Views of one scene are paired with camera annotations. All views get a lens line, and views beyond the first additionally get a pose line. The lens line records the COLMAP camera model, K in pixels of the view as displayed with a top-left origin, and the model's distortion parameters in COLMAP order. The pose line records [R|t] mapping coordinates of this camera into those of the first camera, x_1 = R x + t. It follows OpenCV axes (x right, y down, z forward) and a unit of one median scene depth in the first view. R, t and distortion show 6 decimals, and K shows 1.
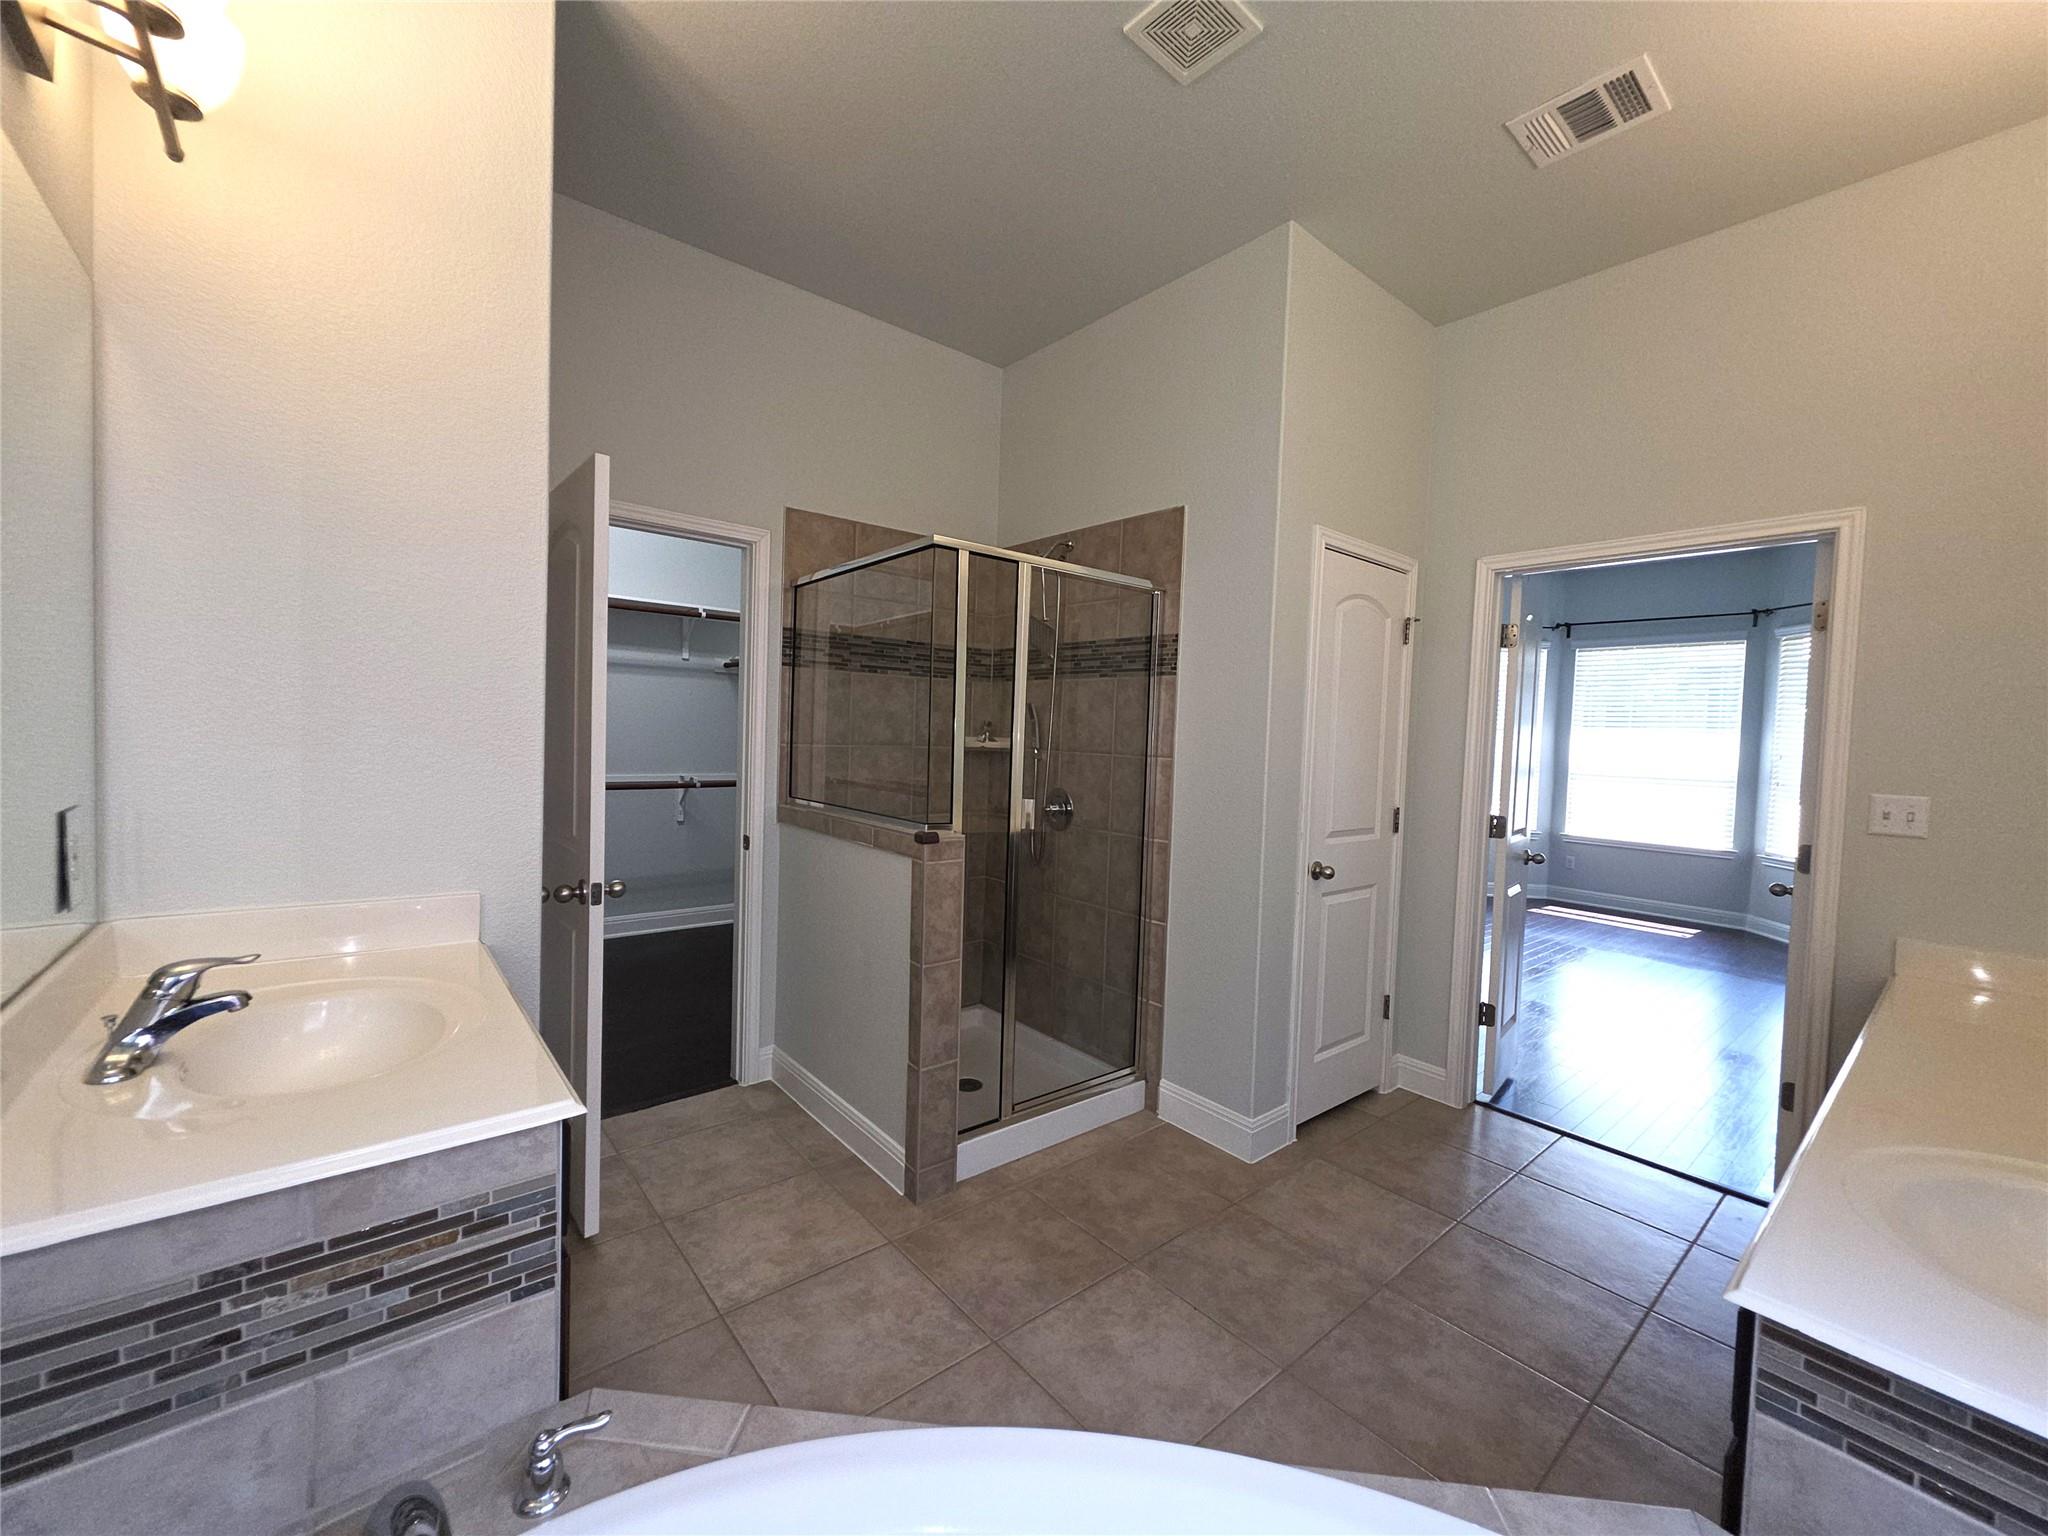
lens RADIAL K [[814.8, 0, 1023.1], [0, 814.8, 763.2], [0, 0, 1]] dist [0.001794, 0.001371]
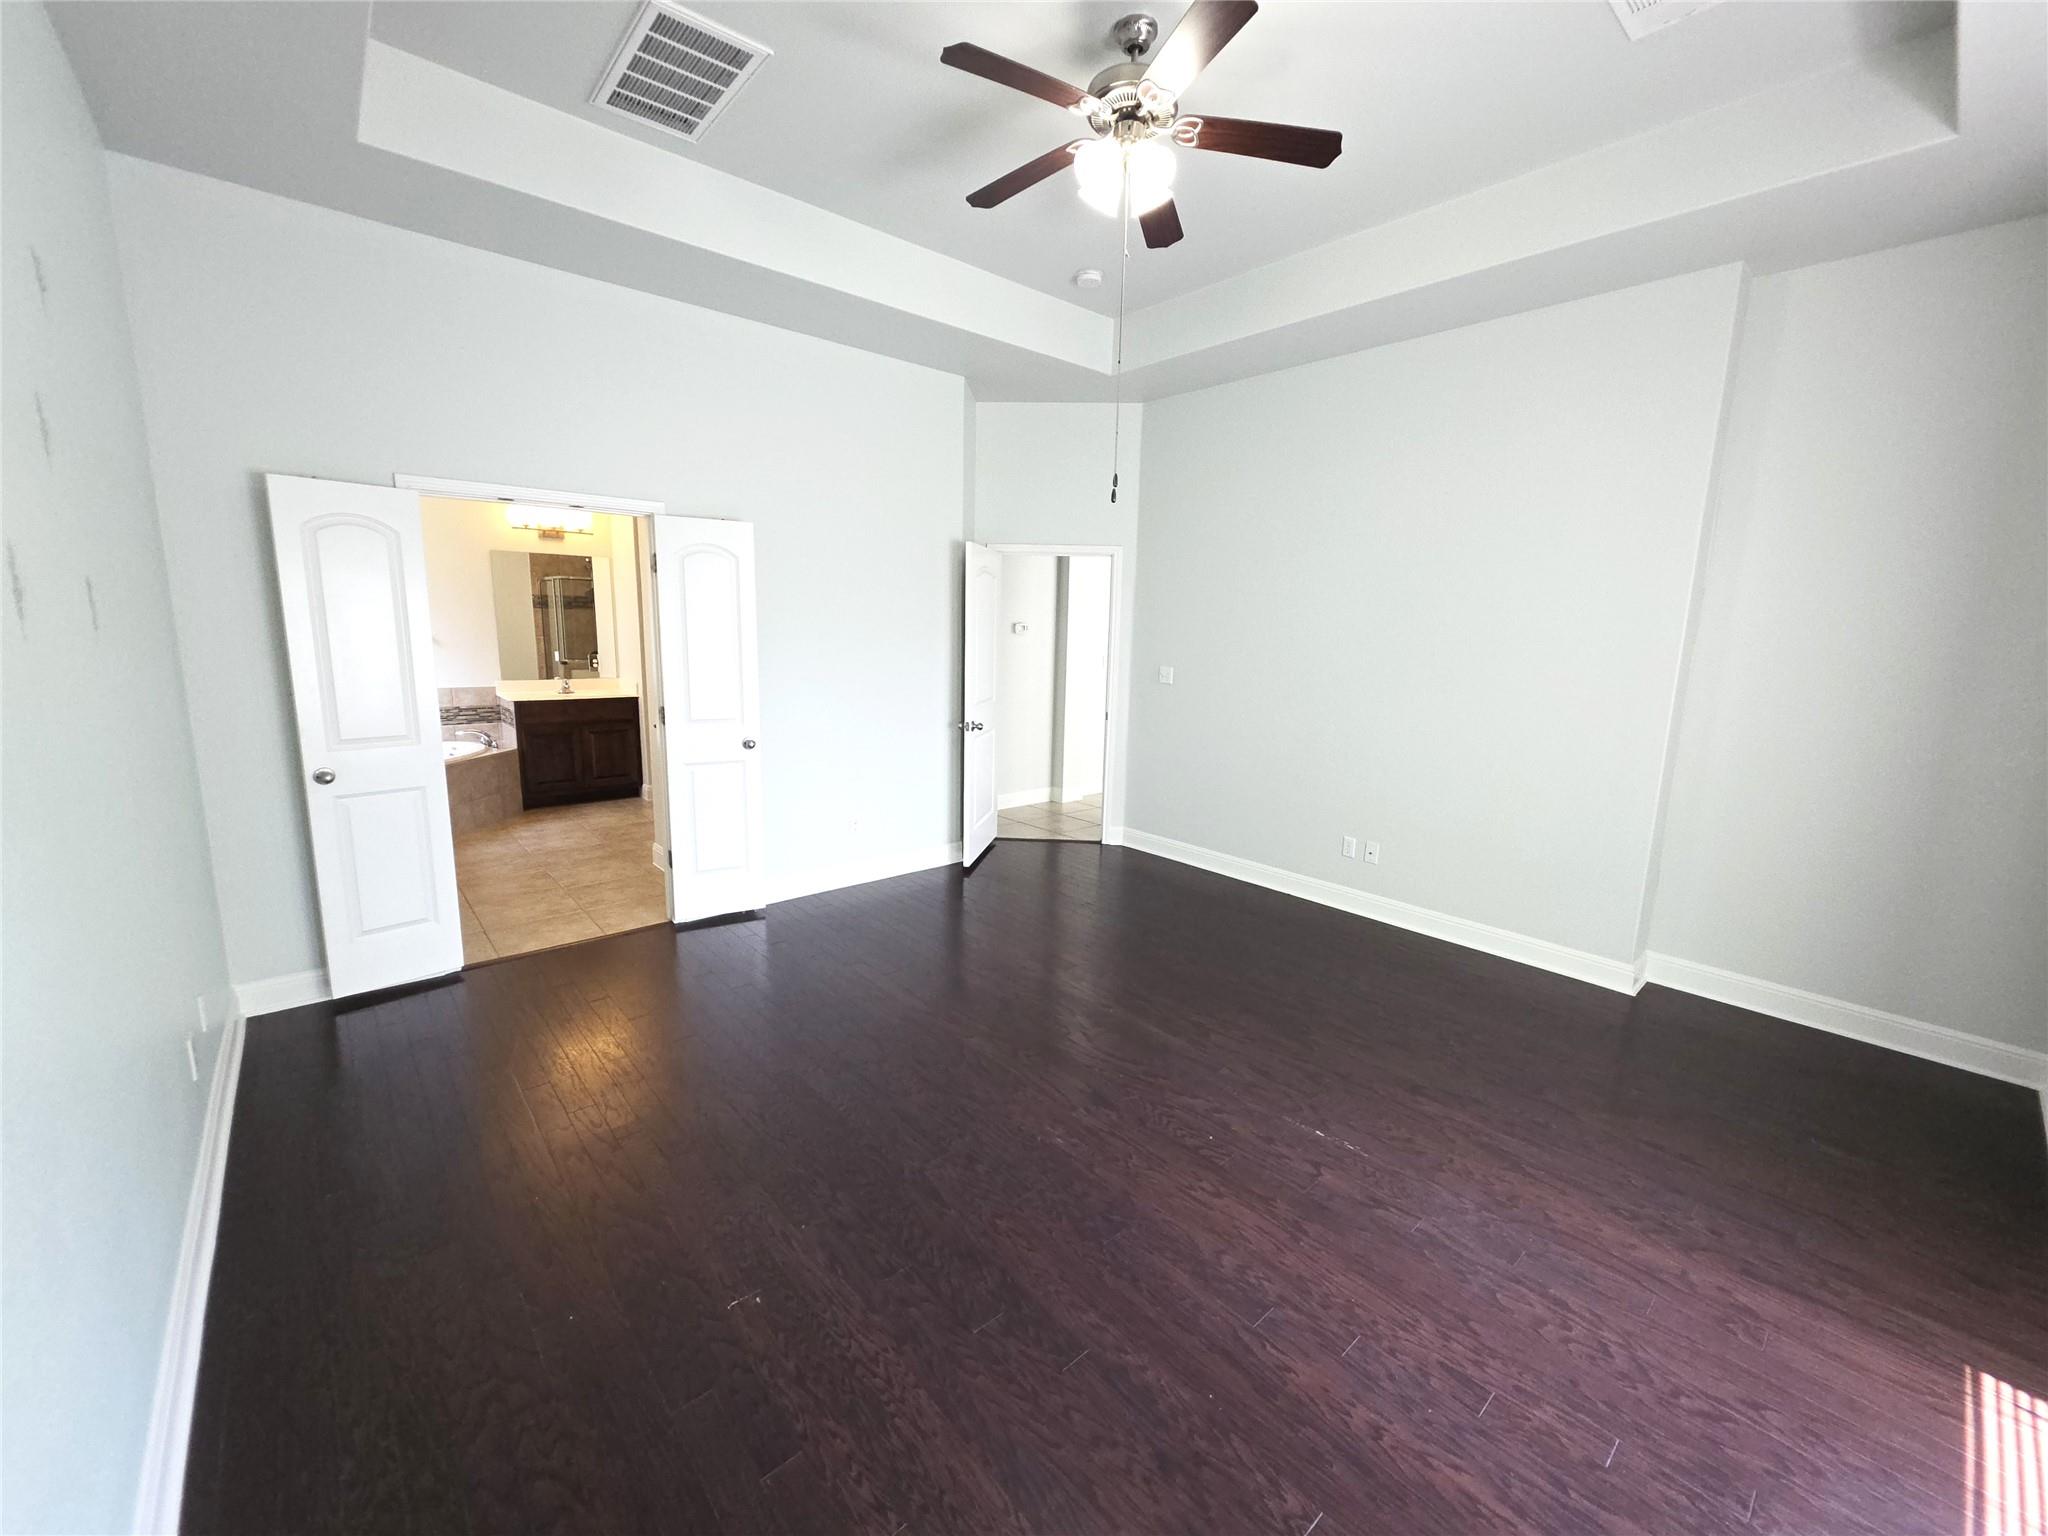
lens RADIAL K [[814.8, 0, 1028.4], [0, 814.8, 762.8], [0, 0, 1]] dist [0.001794, 0.001371]
pose [[0.027662, 0.135790, -0.990351, 2.602104], [-0.060502, 0.989142, 0.133934, -0.080074], [0.997785, 0.056213, 0.035577, 2.132323]]
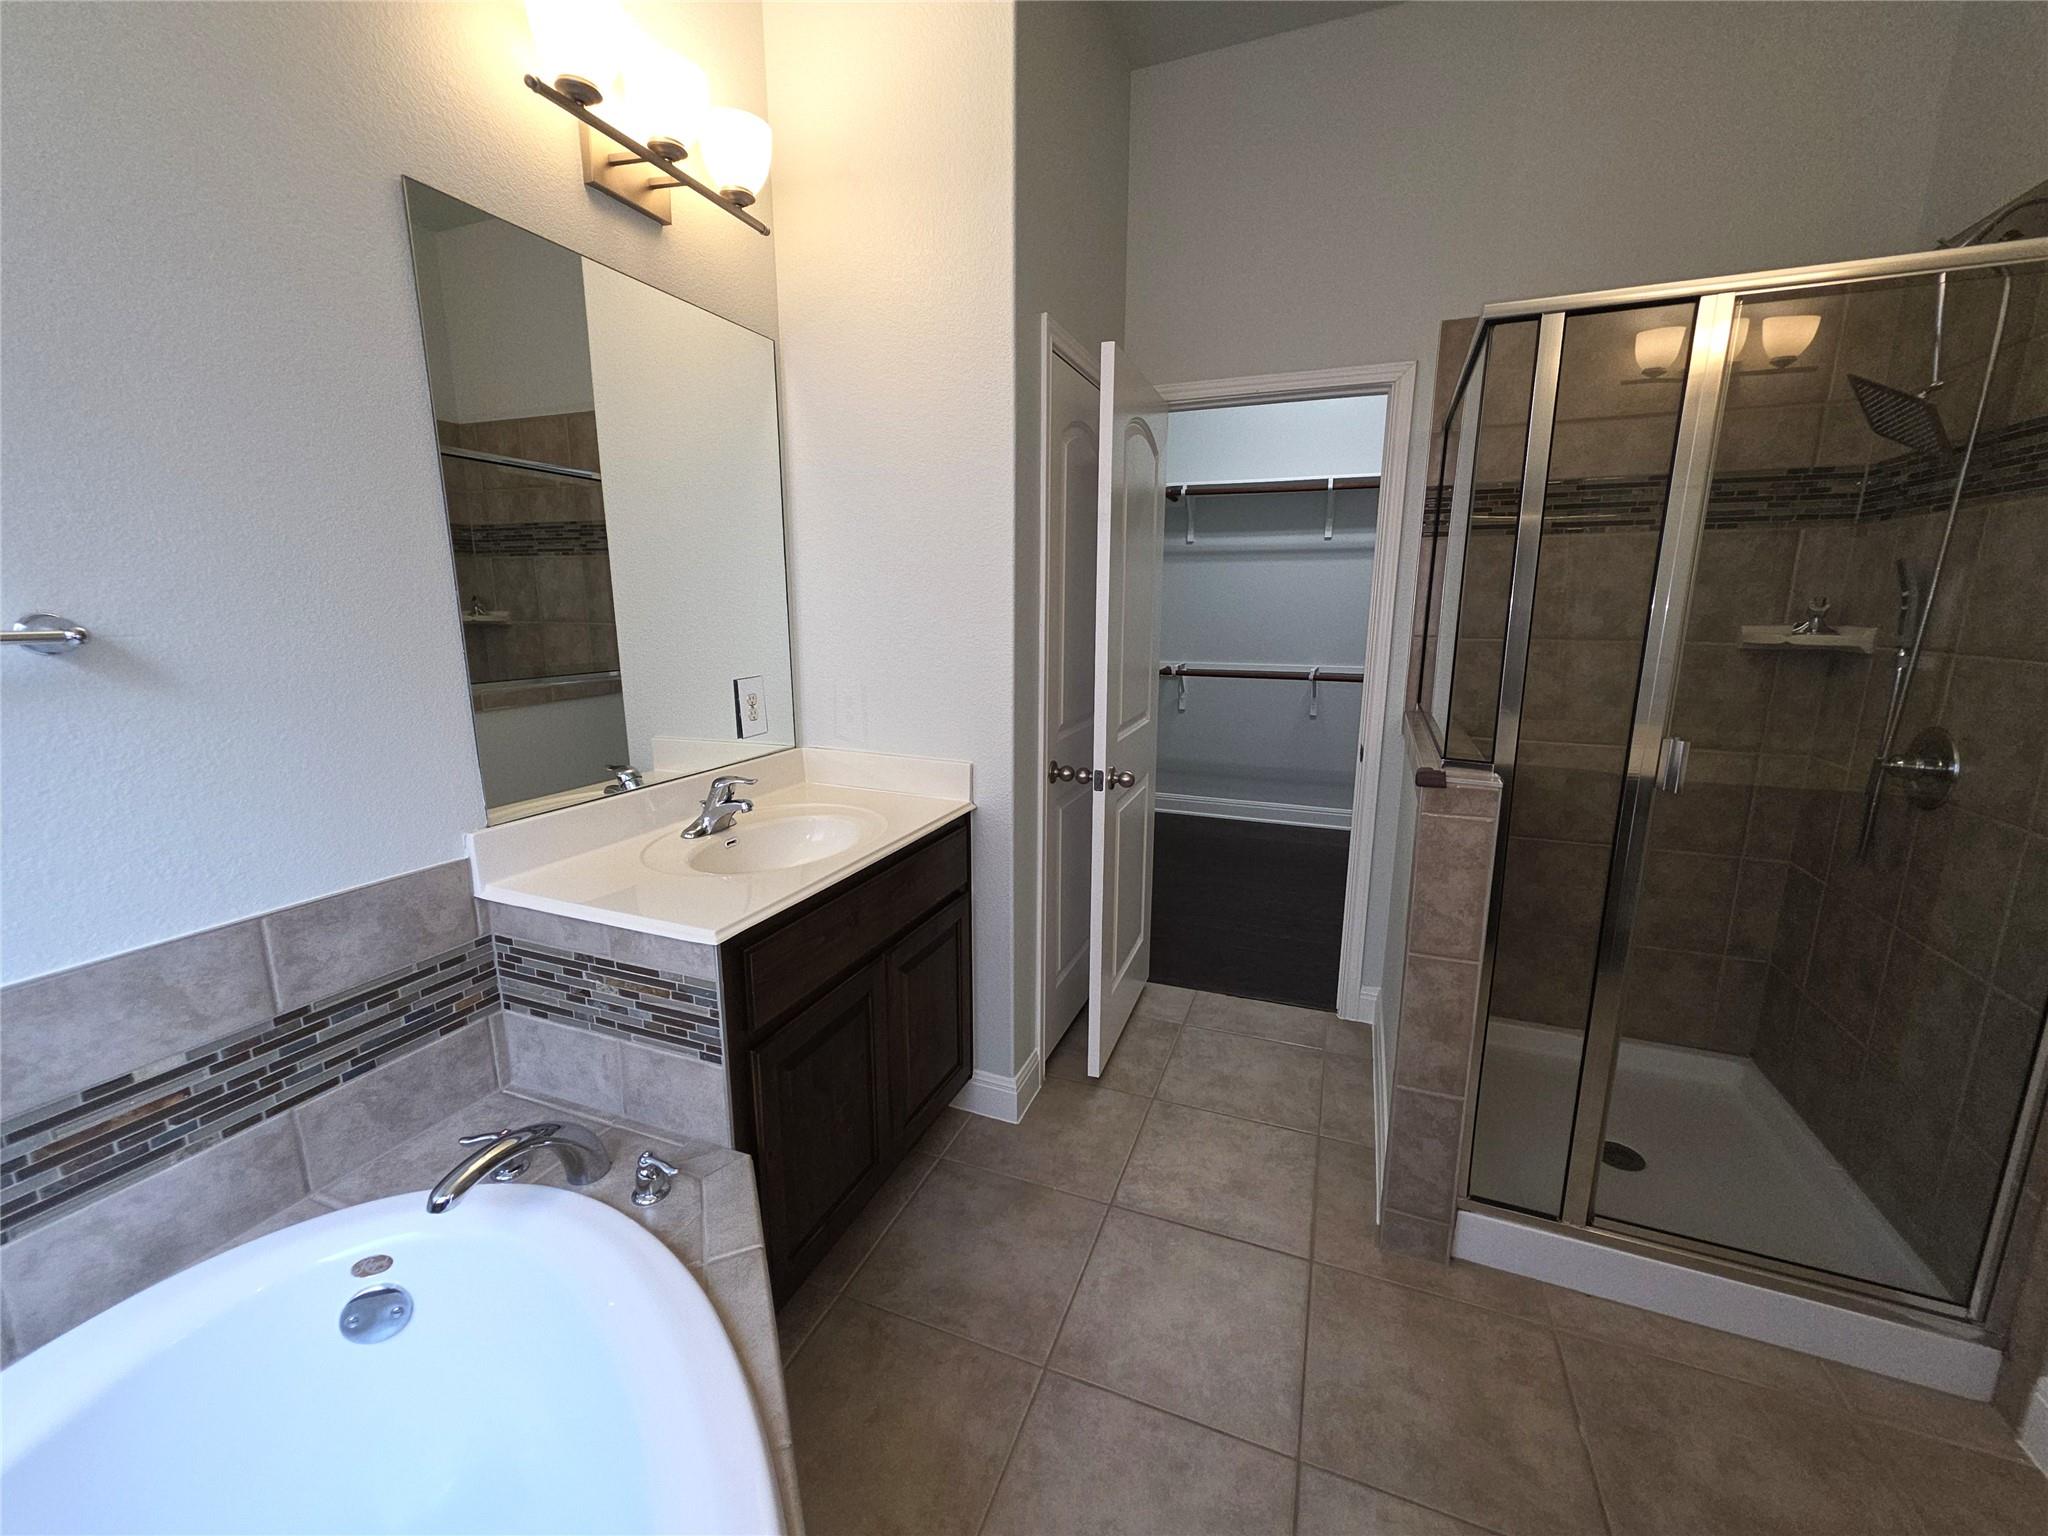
lens RADIAL K [[814.8, 0, 1031.3], [0, 814.8, 762.6], [0, 0, 1]] dist [0.001794, 0.001371]
pose [[0.475565, 0.139081, -0.868616, 0.329751], [-0.019569, 0.988851, 0.147619, -0.017567], [0.879463, -0.053205, 0.472984, 0.382442]]
